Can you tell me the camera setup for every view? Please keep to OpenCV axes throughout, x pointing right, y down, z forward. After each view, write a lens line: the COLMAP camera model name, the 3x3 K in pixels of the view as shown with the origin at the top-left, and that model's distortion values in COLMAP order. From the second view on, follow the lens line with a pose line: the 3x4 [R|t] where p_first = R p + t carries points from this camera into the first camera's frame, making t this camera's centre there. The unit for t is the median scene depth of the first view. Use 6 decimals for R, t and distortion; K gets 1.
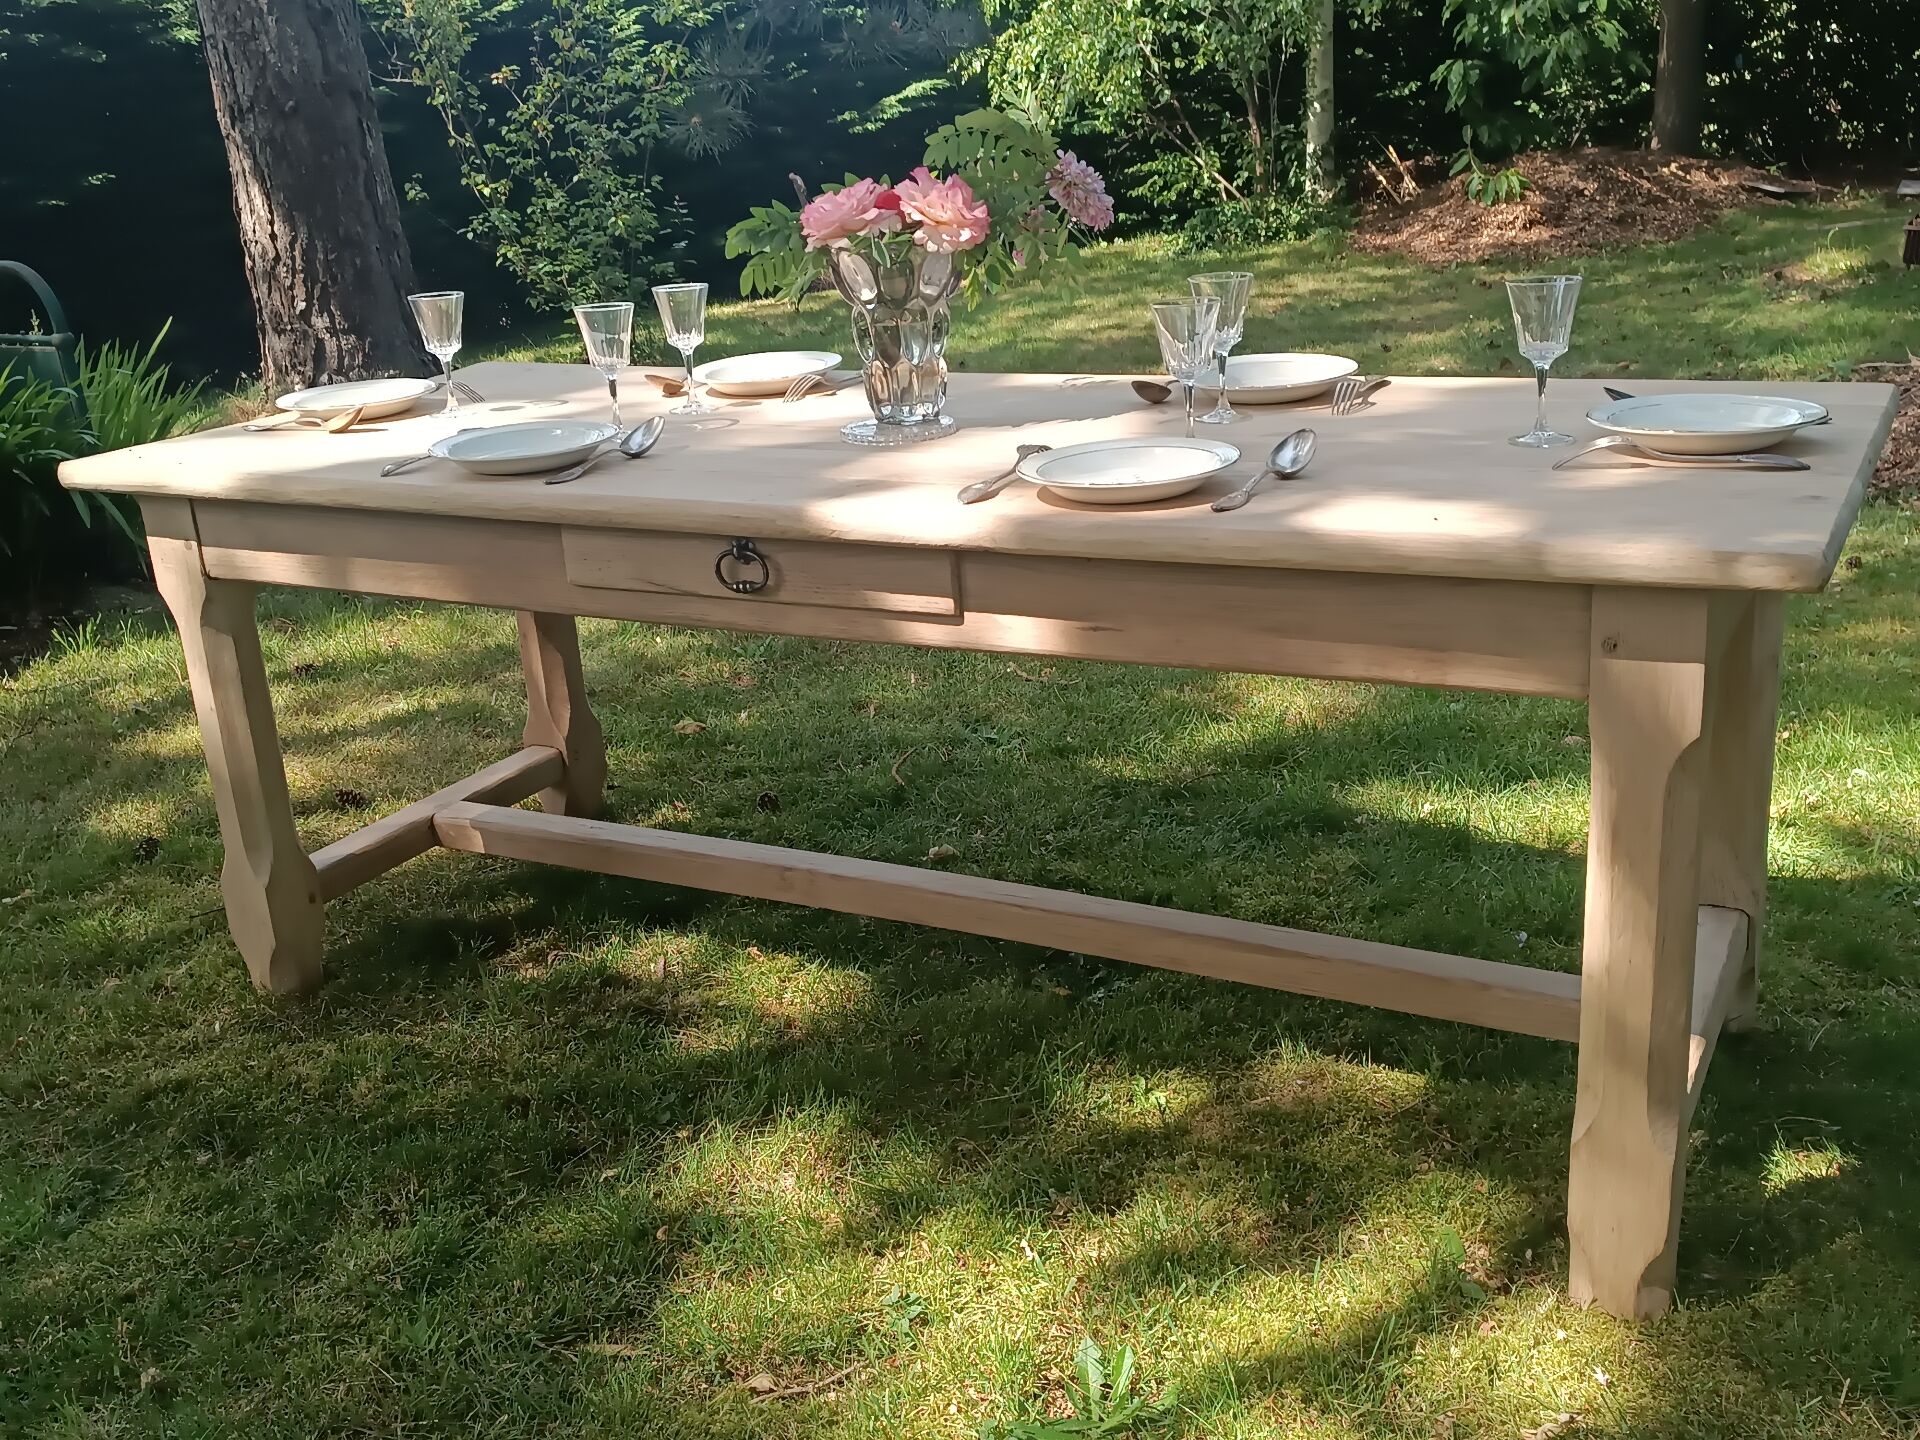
lens RADIAL K [[1871.5, 0, 961.5], [0, 1871.5, 714.8], [0, 0, 1]] dist [0.026215, -0.021279]
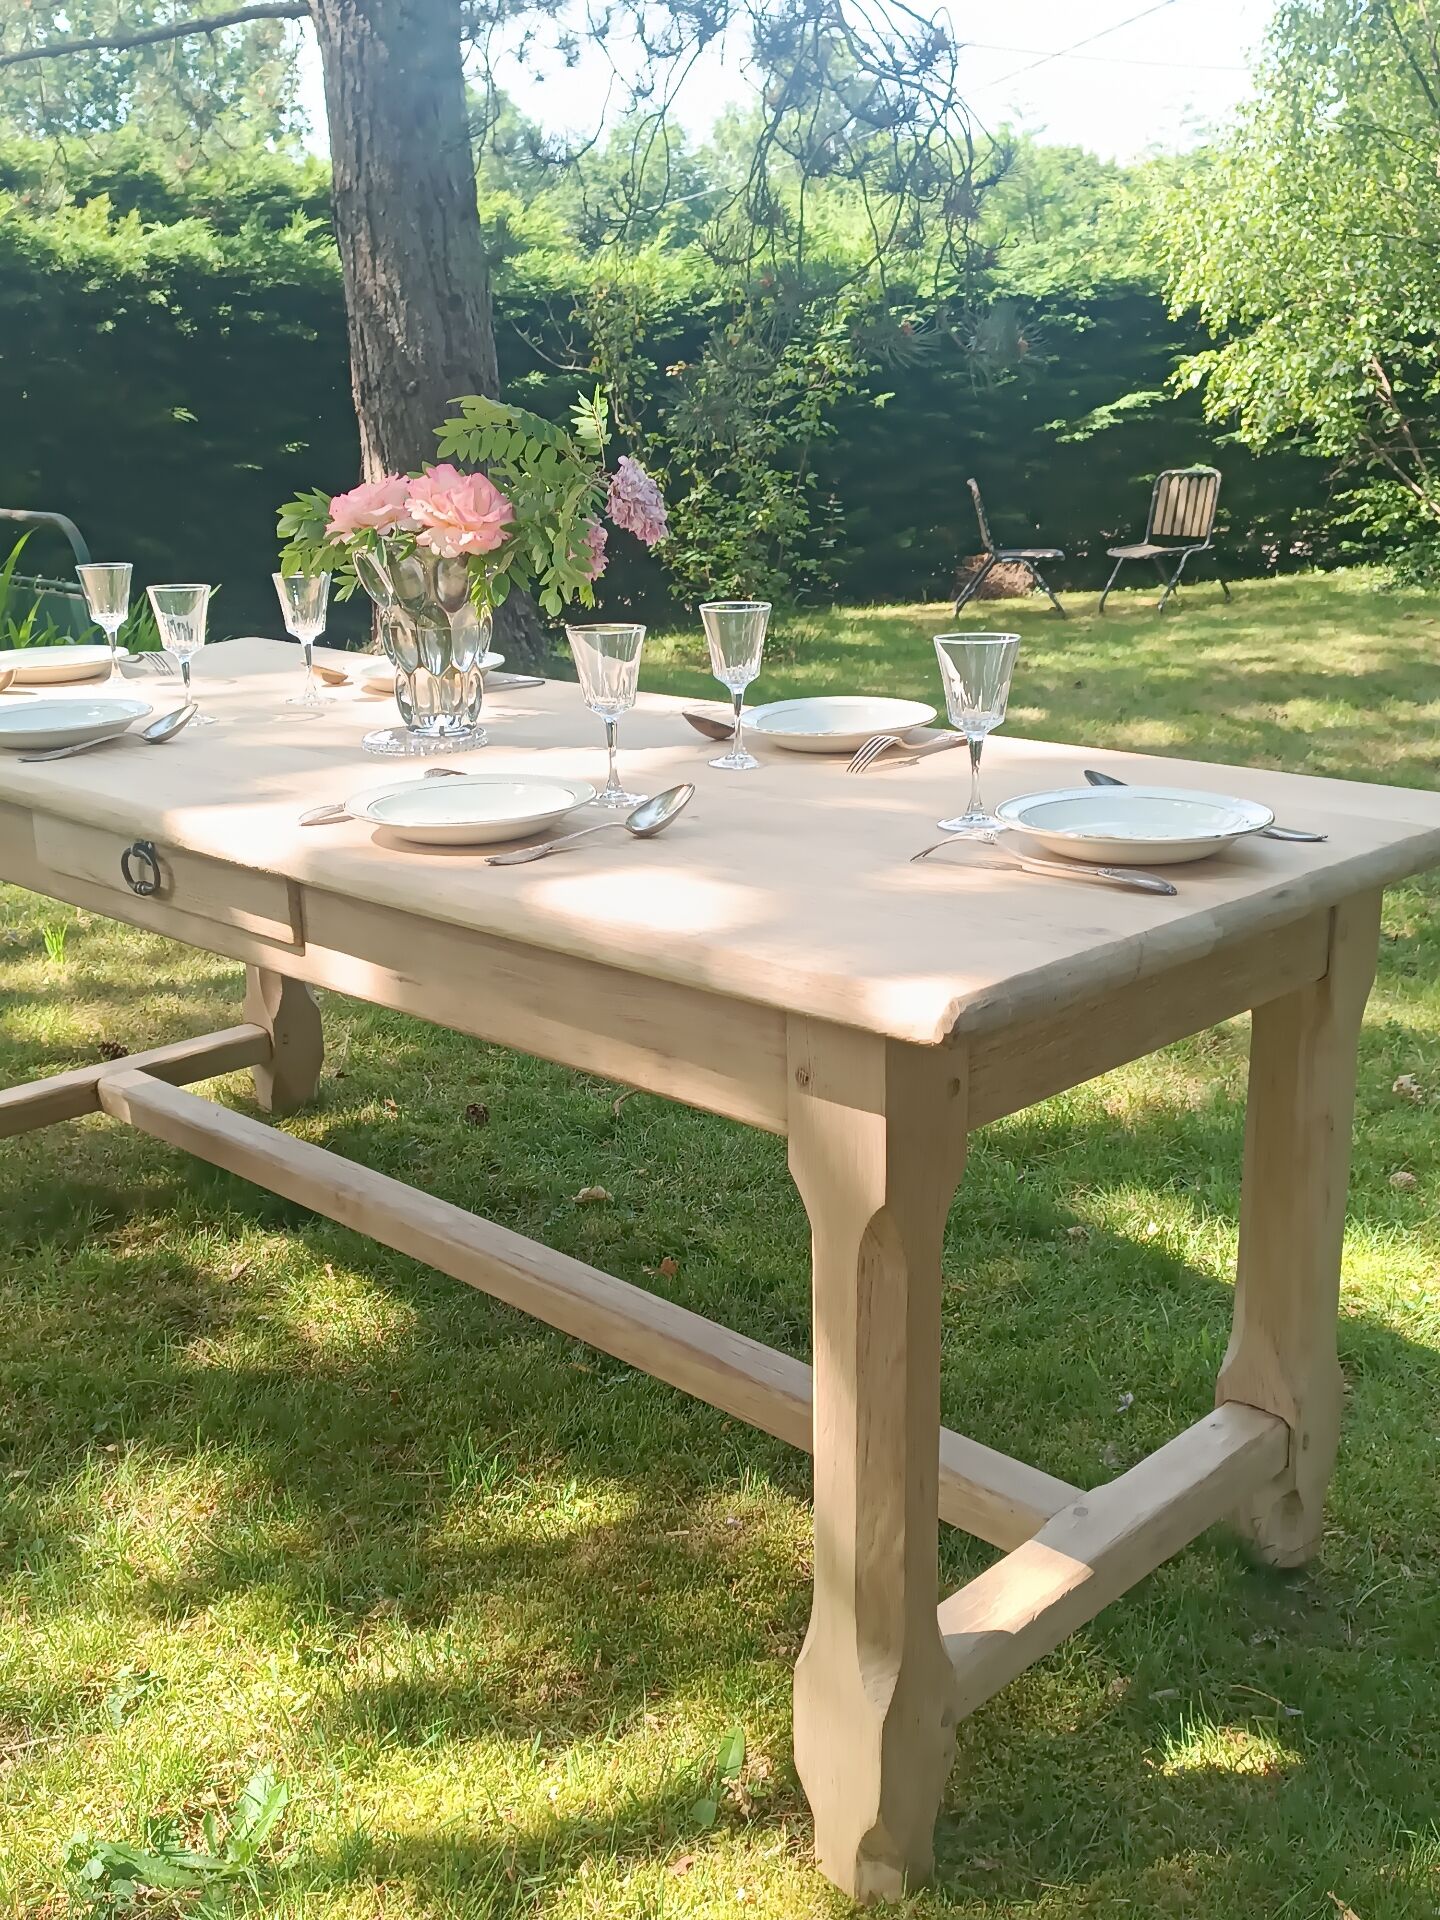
lens RADIAL K [[1878.8, 0, 727.0], [0, 1878.8, 965.0], [0, 0, 1]] dist [0.024894, -0.027954]
pose [[0.959115, 0.124064, -0.254376, 0.242615], [-0.130882, 0.991348, -0.009983, -0.034539], [0.250936, 0.042868, 0.967054, 0.090309]]
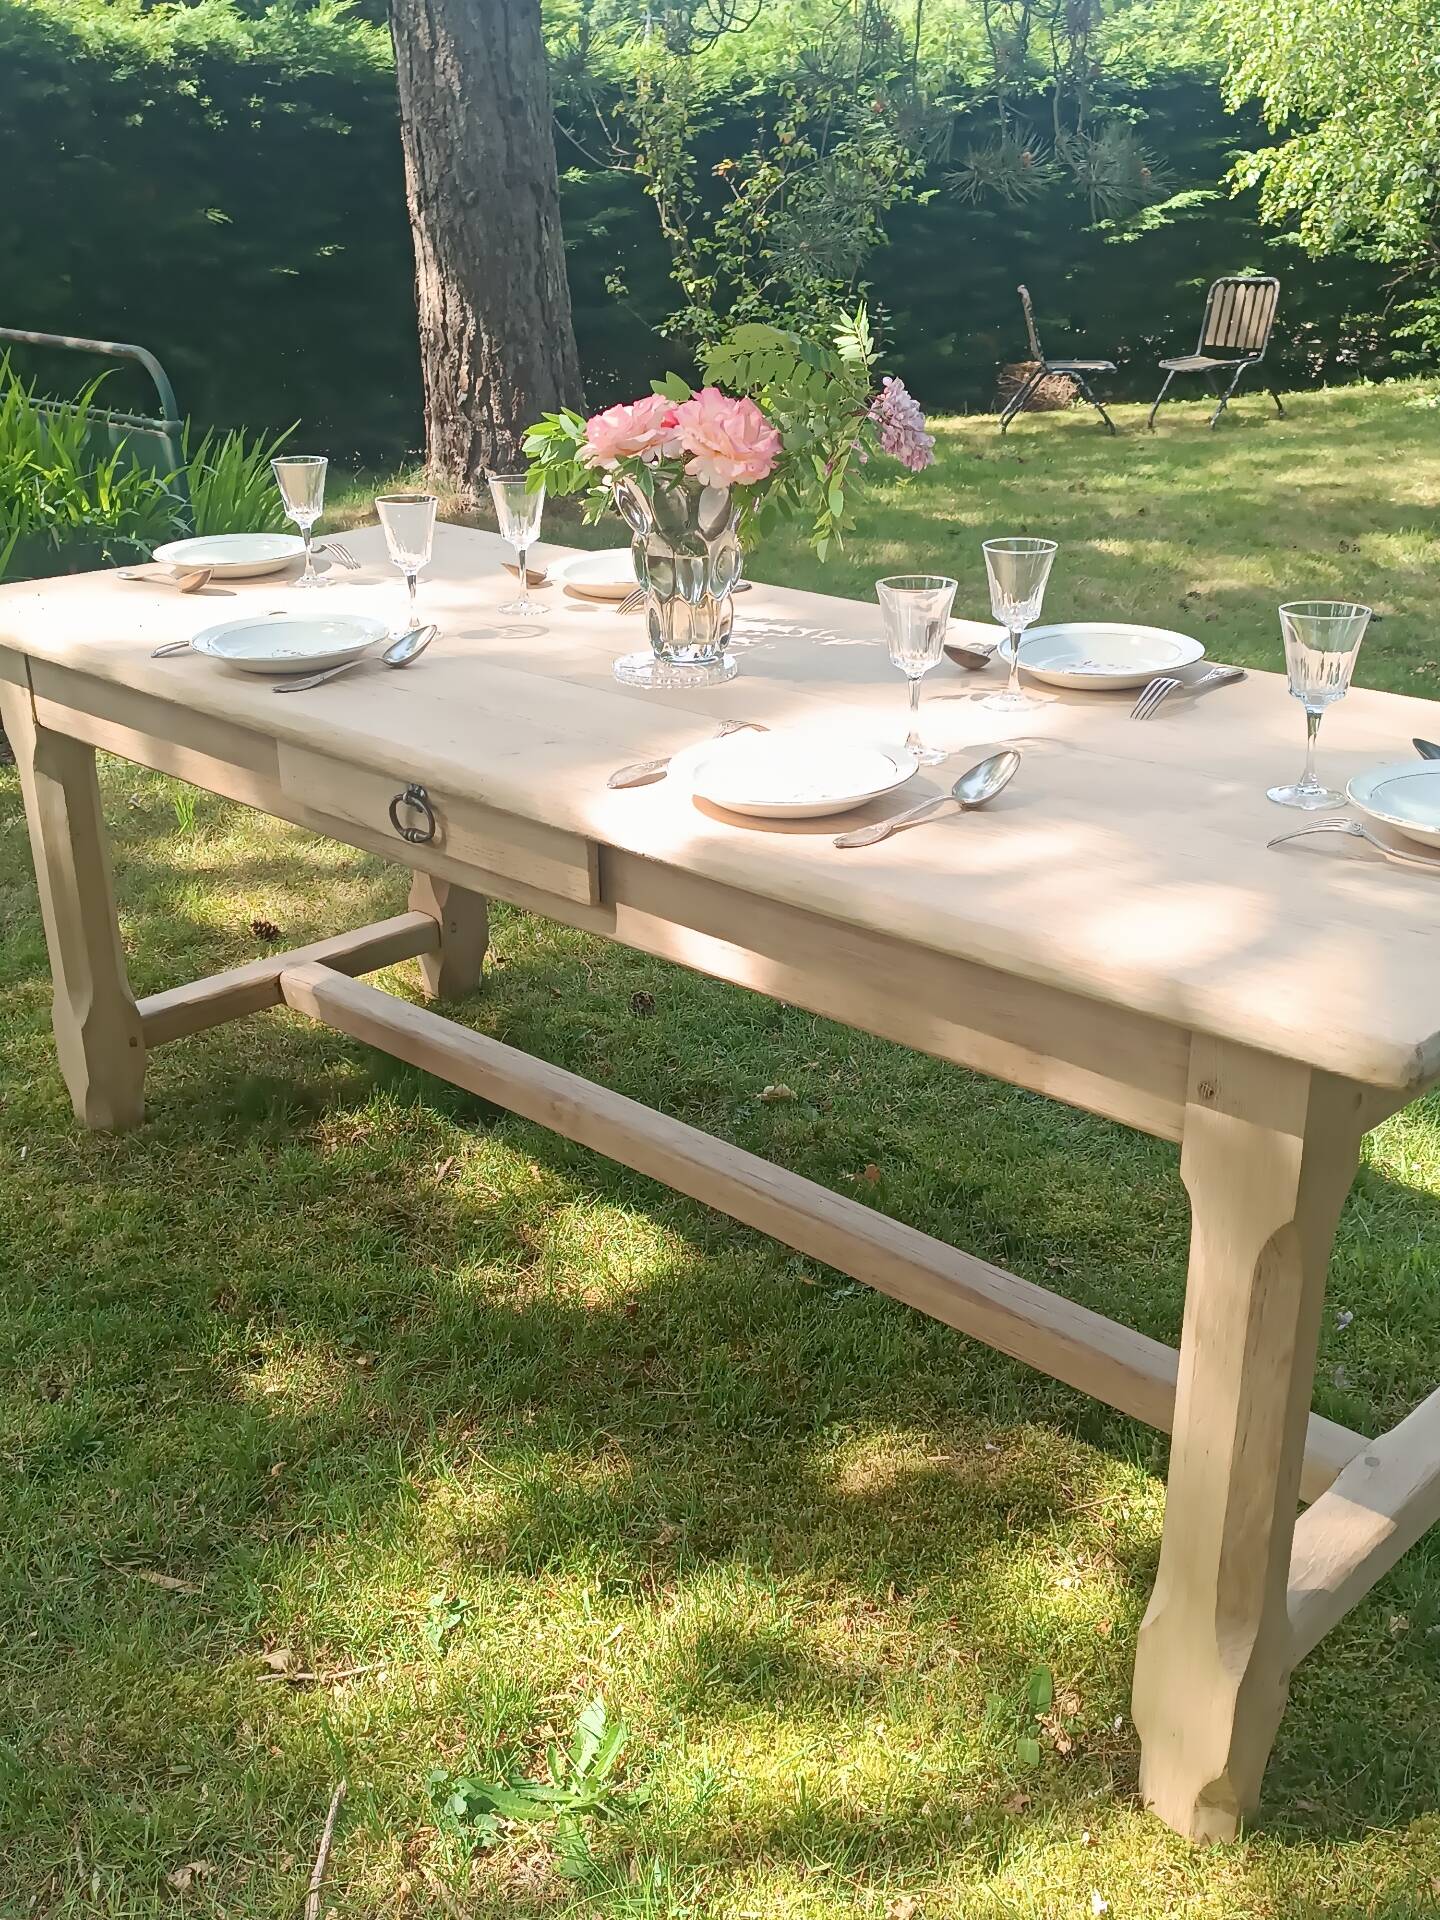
lens RADIAL K [[1878.8, 0, 727.0], [0, 1878.8, 965.0], [0, 0, 1]] dist [0.024894, -0.027954]
pose [[0.959483, 0.156353, -0.234405, 0.154197], [-0.137612, 0.985979, 0.094385, -0.066252], [0.245876, -0.058304, 0.967546, 0.069189]]
